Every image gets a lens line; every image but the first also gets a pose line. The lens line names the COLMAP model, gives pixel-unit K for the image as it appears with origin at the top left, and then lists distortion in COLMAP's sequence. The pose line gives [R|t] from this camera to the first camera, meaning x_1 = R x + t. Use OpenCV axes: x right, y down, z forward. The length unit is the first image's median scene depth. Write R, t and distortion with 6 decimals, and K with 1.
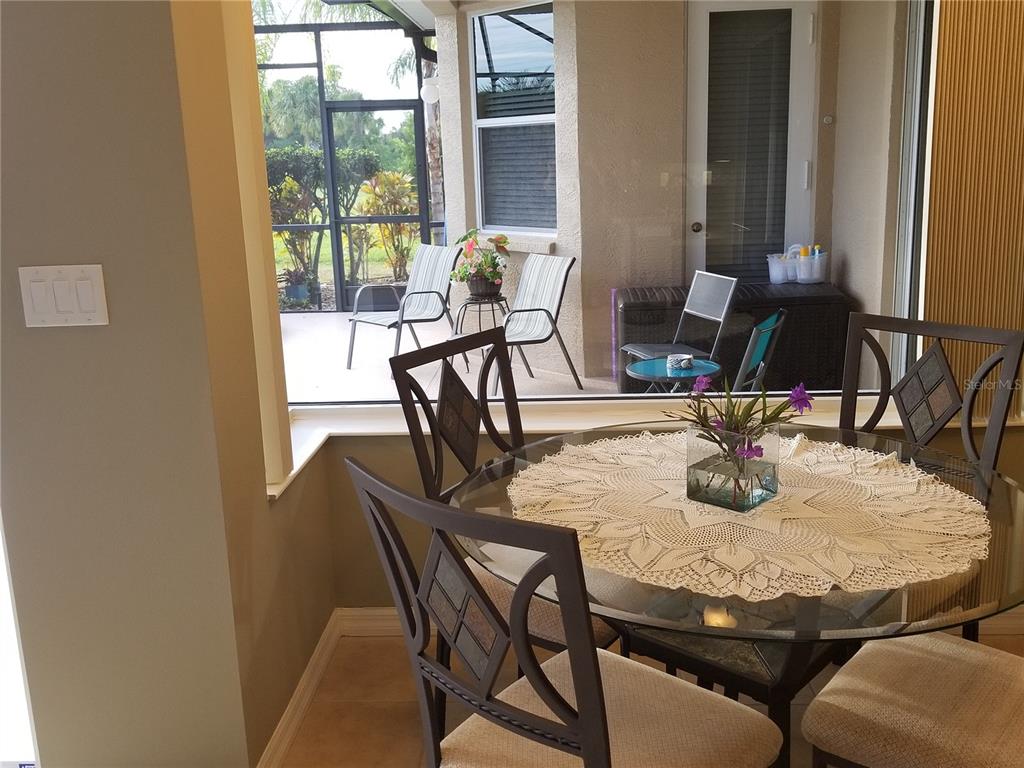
lens RADIAL K [[999.7, 0, 512.0], [0, 999.7, 384.0], [0, 0, 1]] dist [0.126734, -0.151453]
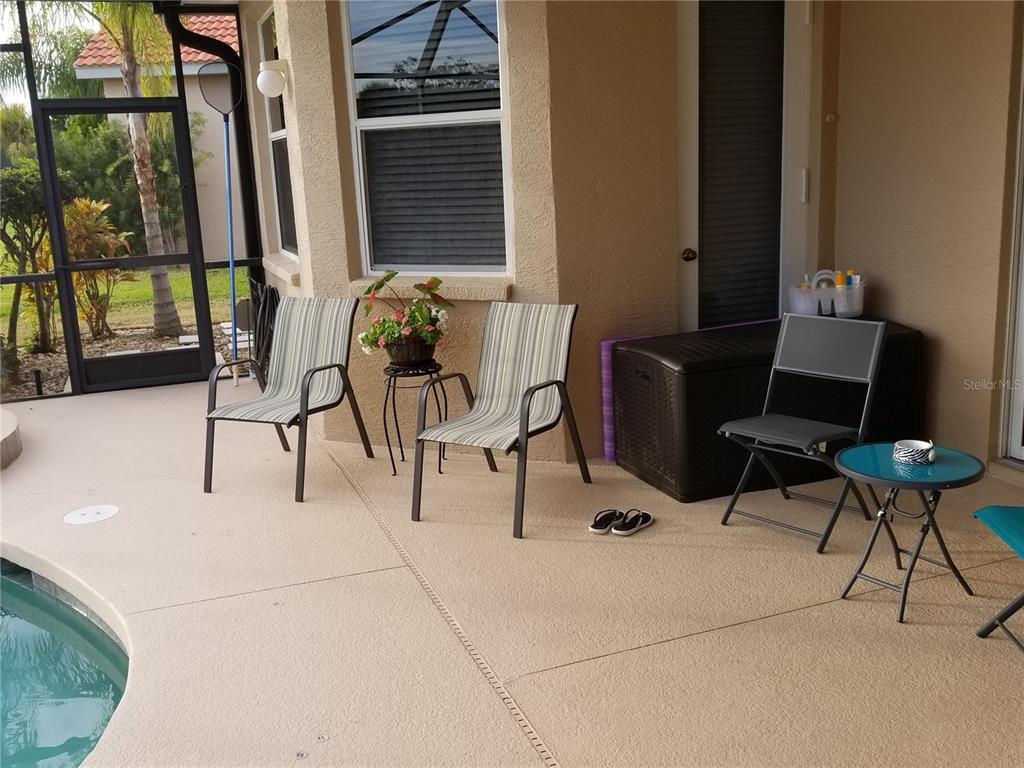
lens RADIAL K [[999.7, 0, 512.0], [0, 999.7, 384.0], [0, 0, 1]] dist [0.126734, -0.151453]
pose [[0.919390, -0.097875, 0.380977, -0.237931], [0.106207, 0.994344, -0.000850, -0.066895], [-0.378739, 0.041244, 0.924584, 0.320626]]
